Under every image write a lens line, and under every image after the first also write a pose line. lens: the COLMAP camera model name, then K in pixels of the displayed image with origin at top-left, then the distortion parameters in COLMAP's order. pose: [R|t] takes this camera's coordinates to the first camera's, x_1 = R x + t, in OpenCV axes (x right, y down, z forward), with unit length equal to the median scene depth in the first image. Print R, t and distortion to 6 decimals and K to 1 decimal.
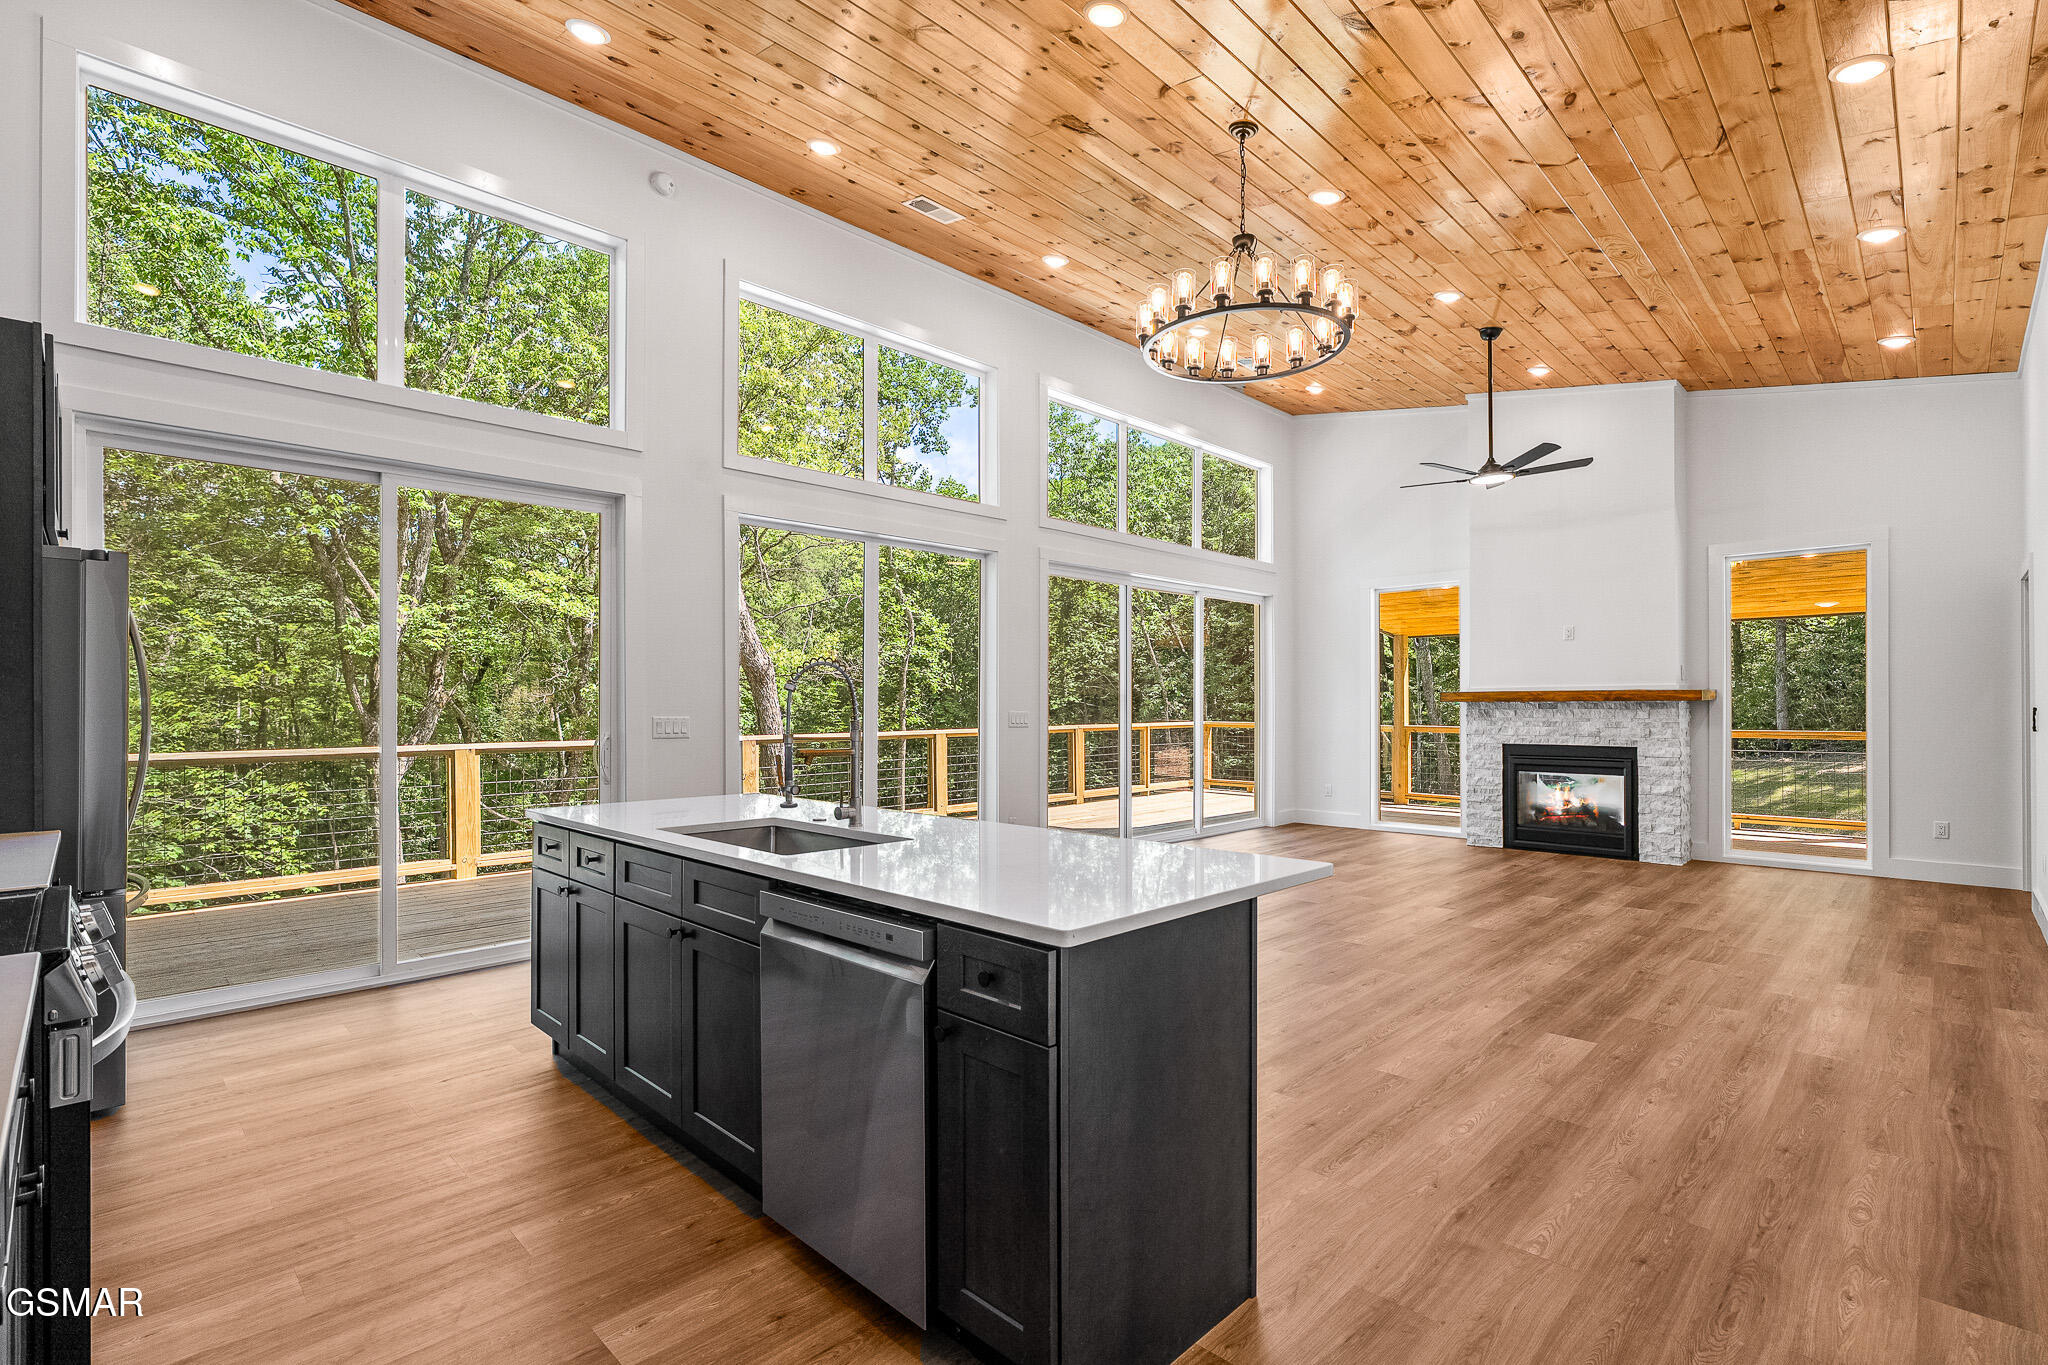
lens RADIAL K [[936.5, 0, 1008.8], [0, 936.5, 712.0], [0, 0, 1]] dist [-0.004429, 0.000370]
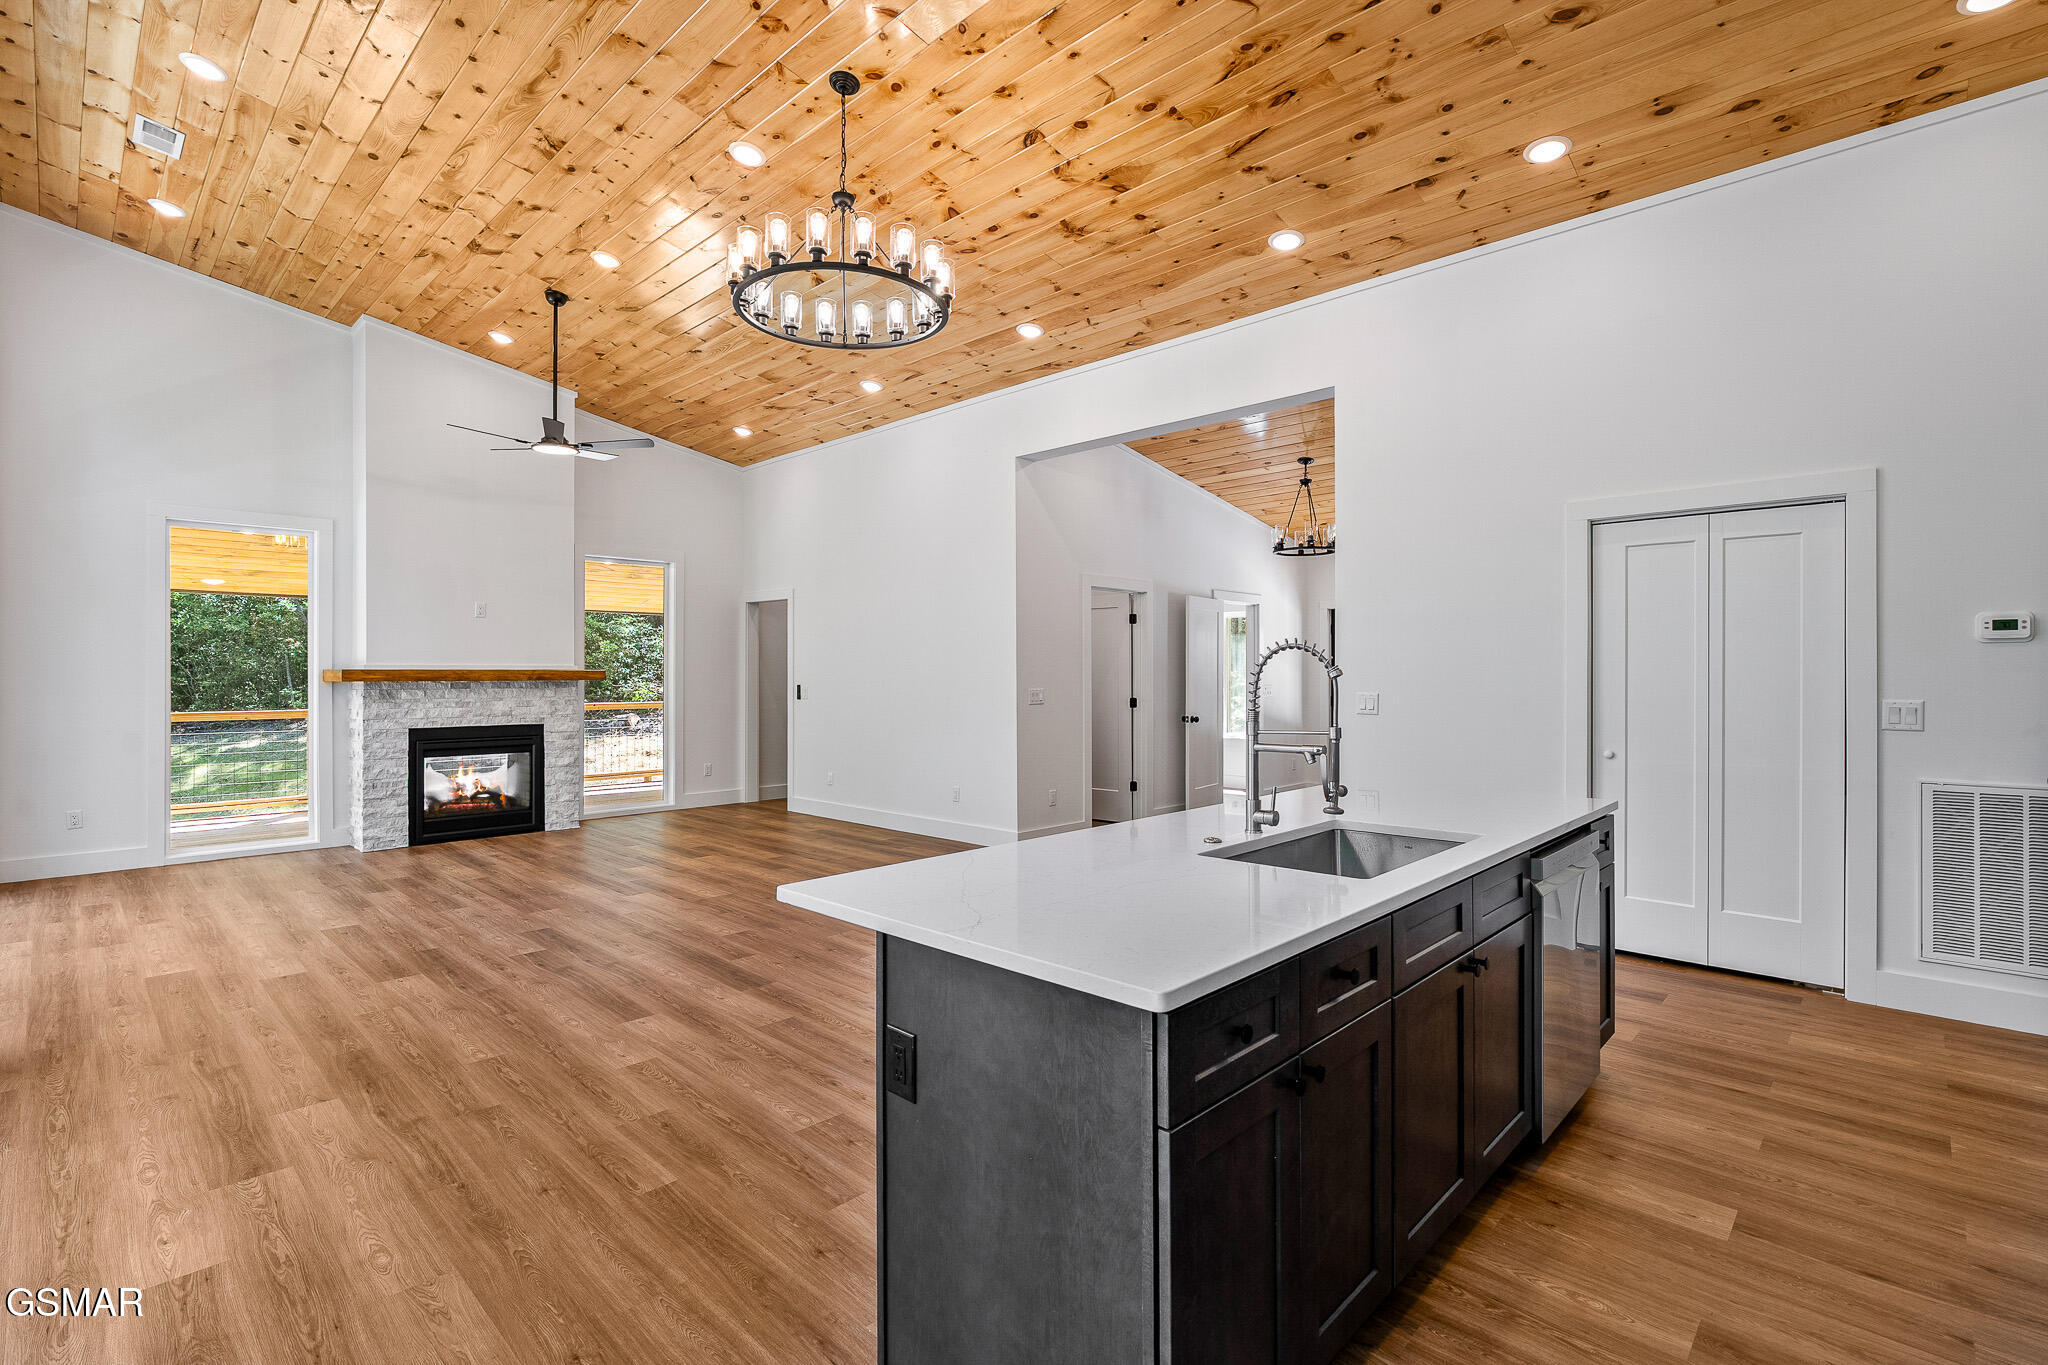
lens RADIAL K [[936.5, 0, 1013.3], [0, 936.5, 683.4], [0, 0, 1]] dist [-0.004429, 0.000370]
pose [[-0.011753, -0.002502, 0.999928, -0.391863], [0.011974, 0.999925, 0.002642, -0.004709], [-0.999859, 0.012004, -0.011722, 0.472461]]
